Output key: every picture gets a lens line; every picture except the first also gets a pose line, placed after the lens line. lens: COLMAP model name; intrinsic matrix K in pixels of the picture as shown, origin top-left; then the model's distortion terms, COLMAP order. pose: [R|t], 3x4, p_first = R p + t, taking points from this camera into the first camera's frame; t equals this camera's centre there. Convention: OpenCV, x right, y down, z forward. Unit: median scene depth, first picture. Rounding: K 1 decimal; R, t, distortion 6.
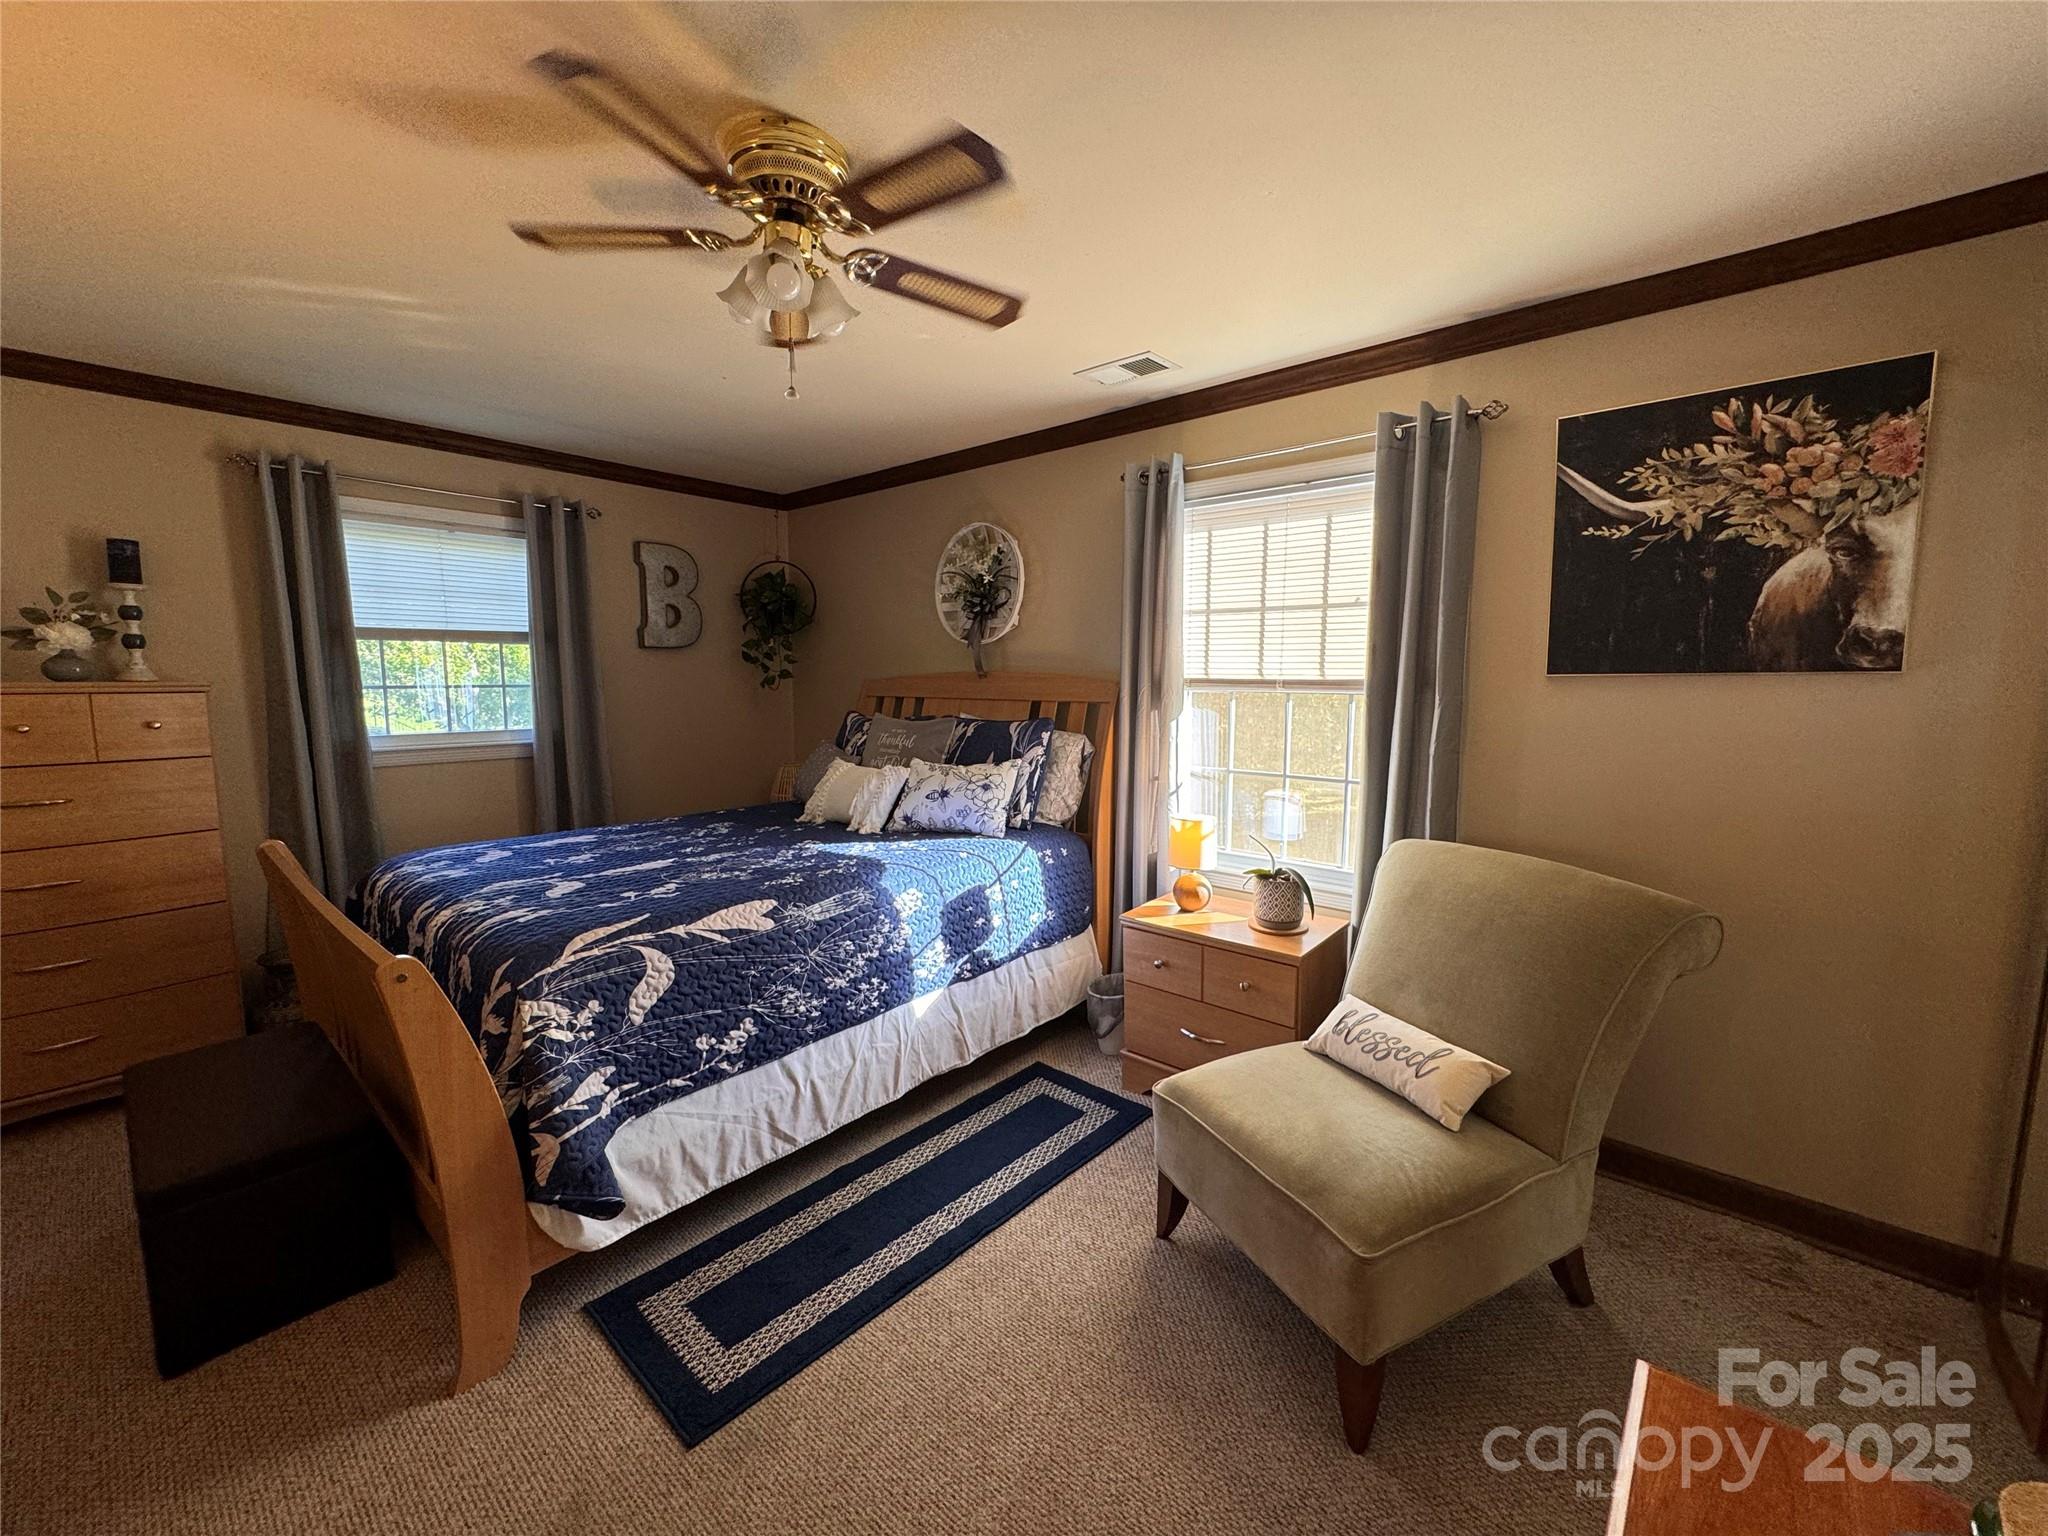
lens RADIAL K [[828.0, 0, 1024.0], [0, 828.0, 768.0], [0, 0, 1]] dist [-0.000964, 0.005413]
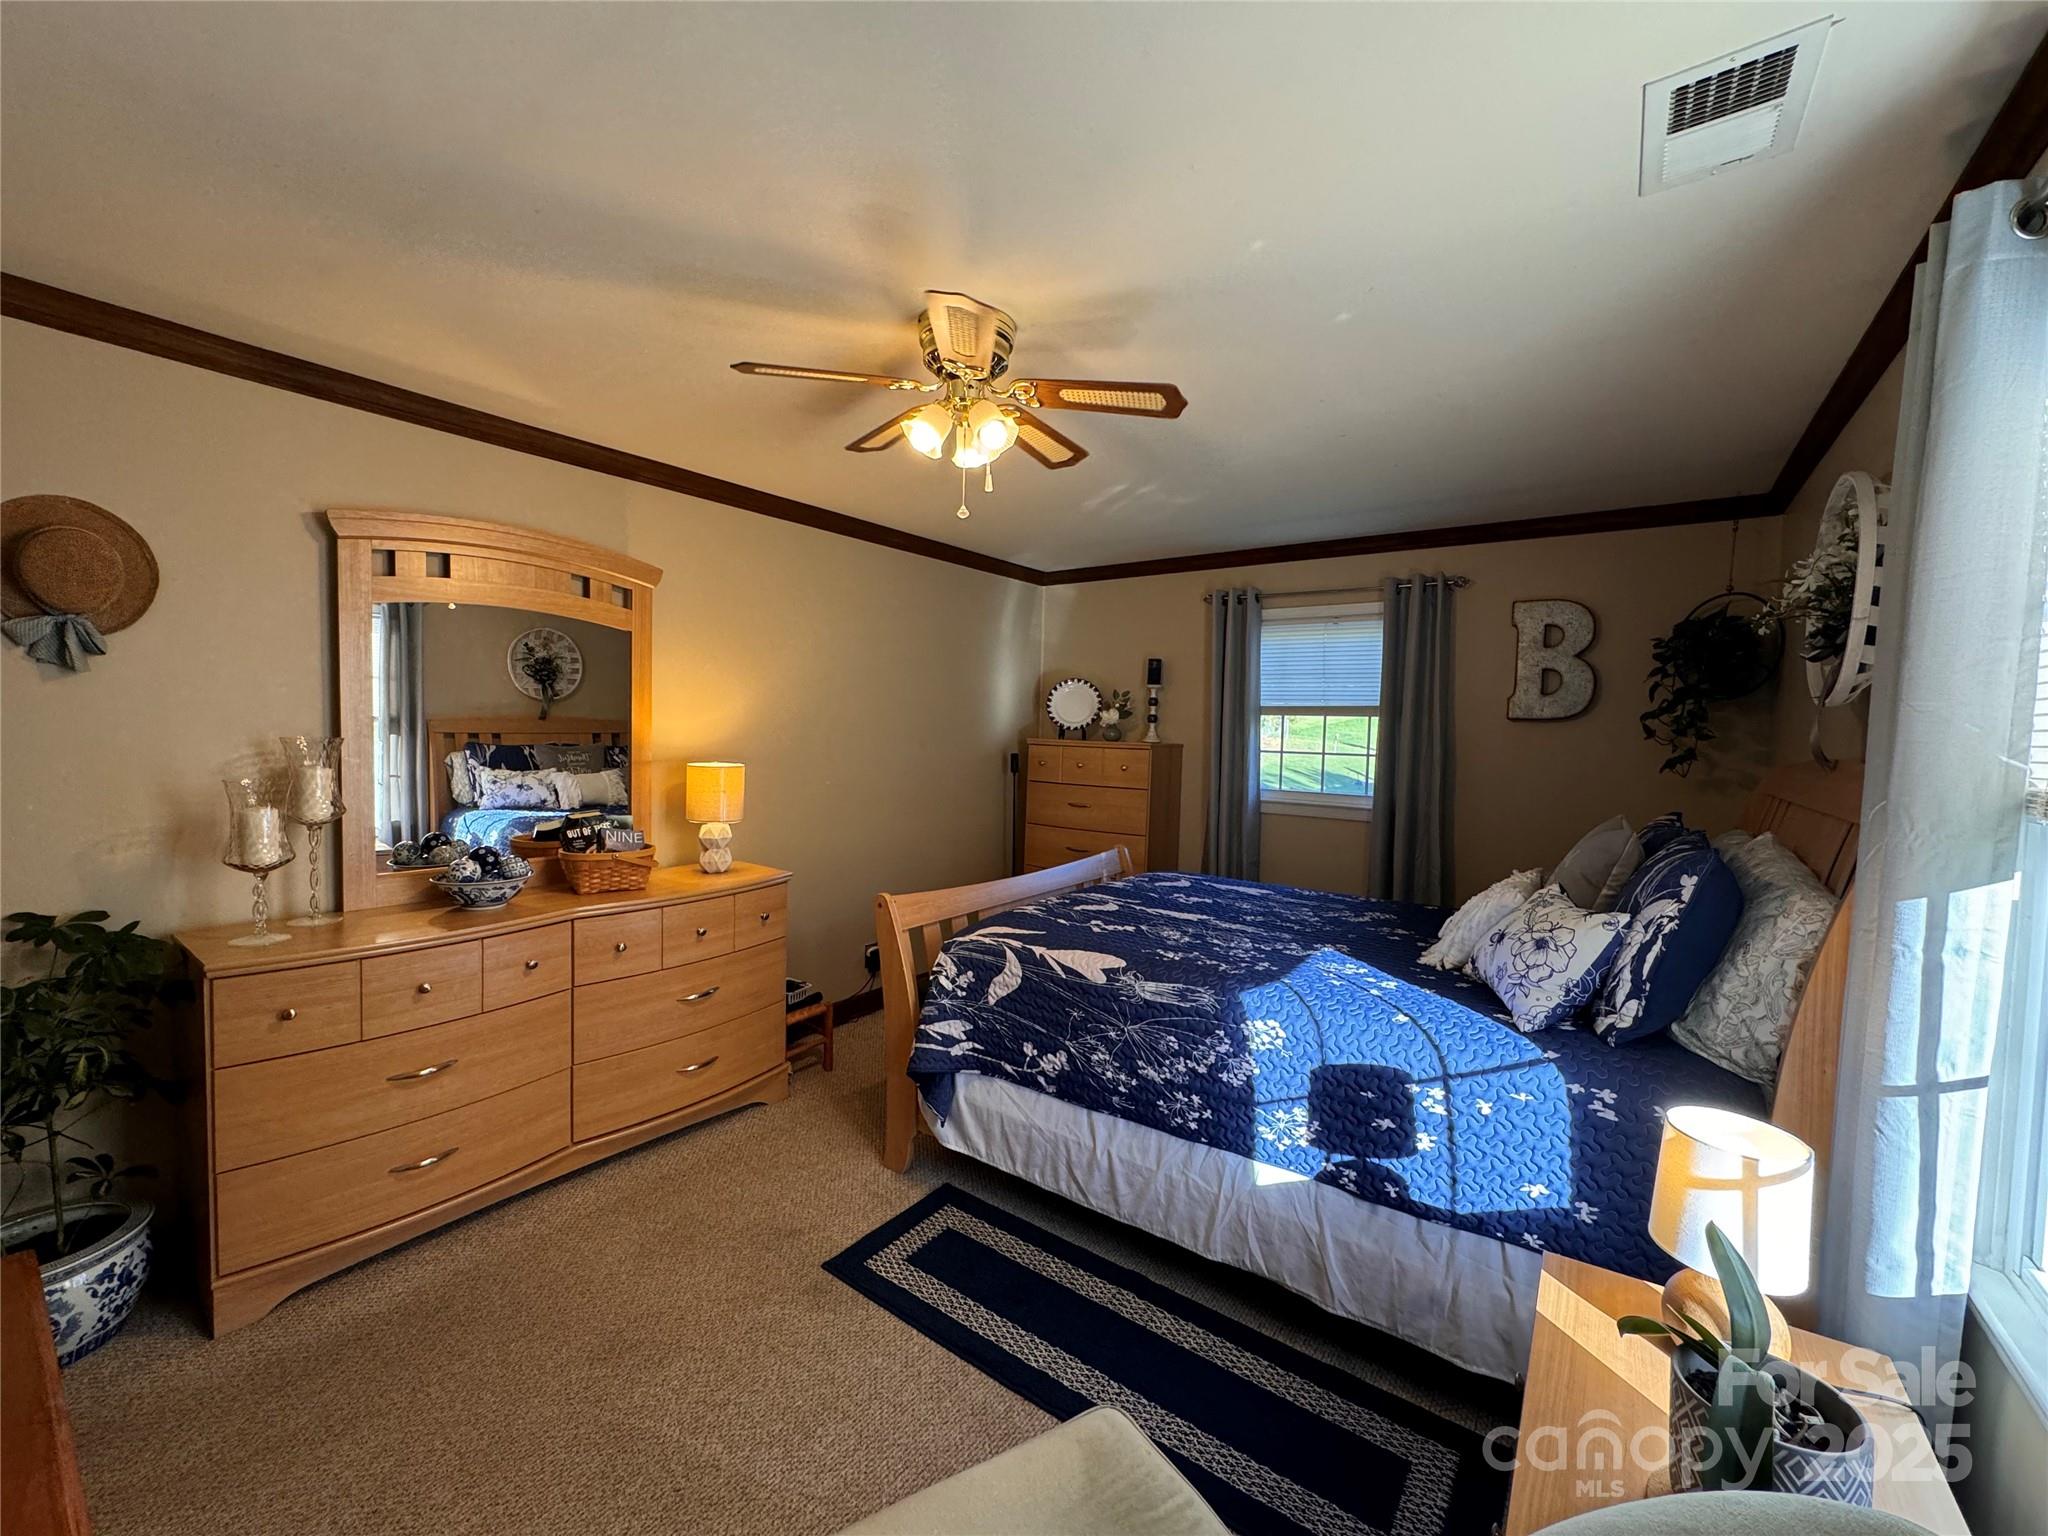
lens RADIAL K [[828.0, 0, 1024.0], [0, 828.0, 768.0], [0, 0, 1]] dist [-0.000964, 0.005413]
pose [[0.081292, 0.049375, -0.995467, 0.638362], [-0.138685, 0.989616, 0.037759, -0.091482], [0.986994, 0.134987, 0.087296, 0.687904]]
